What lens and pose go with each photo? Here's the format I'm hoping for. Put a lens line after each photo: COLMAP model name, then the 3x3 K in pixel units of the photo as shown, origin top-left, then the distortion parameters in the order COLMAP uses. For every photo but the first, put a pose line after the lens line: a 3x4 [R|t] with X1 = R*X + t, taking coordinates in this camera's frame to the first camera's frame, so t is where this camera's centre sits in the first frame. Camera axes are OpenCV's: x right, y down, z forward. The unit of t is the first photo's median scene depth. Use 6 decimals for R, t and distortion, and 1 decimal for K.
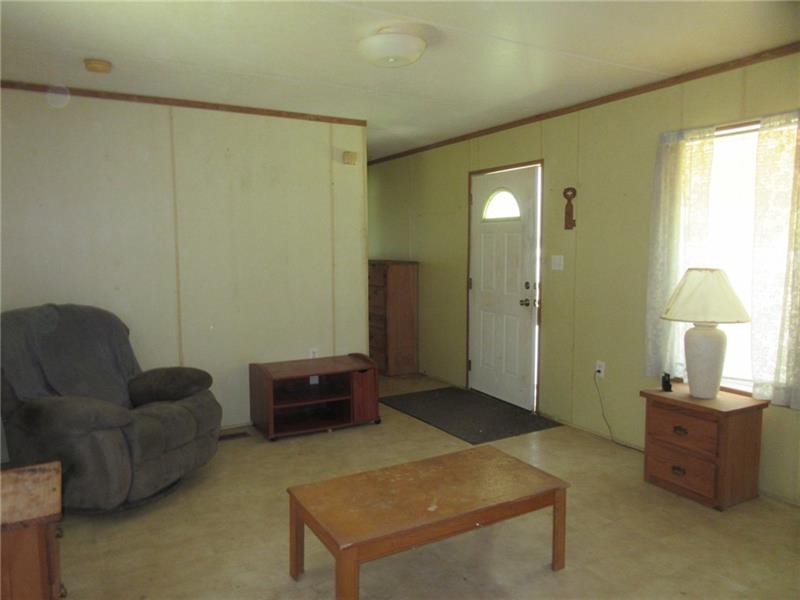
lens RADIAL K [[596.7, 0, 401.2], [0, 596.7, 299.2], [0, 0, 1]] dist [0.011969, 0.005278]
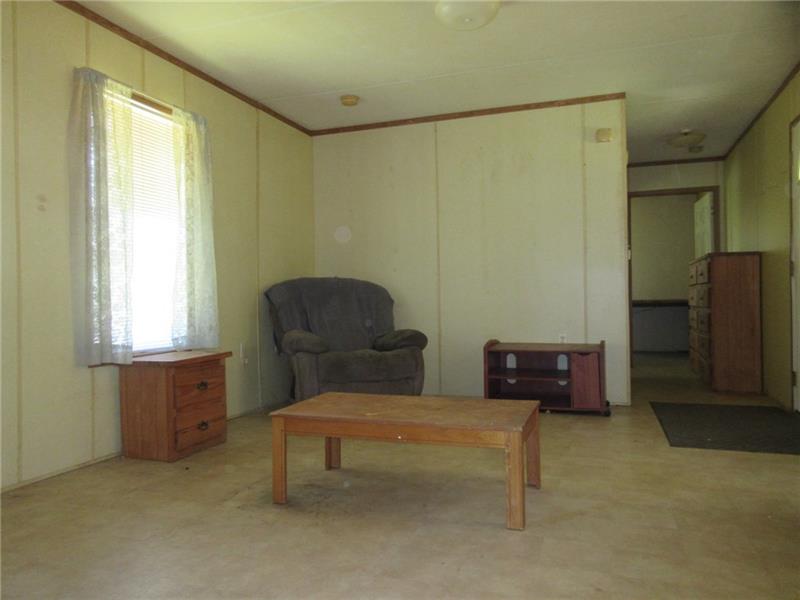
lens RADIAL K [[596.7, 0, 401.2], [0, 596.7, 299.2], [0, 0, 1]] dist [0.011969, 0.005278]
pose [[0.654096, -0.001875, -0.756409, 0.443015], [-0.056977, 0.997034, -0.051741, 0.096638], [0.754263, 0.076941, 0.652049, 0.160792]]
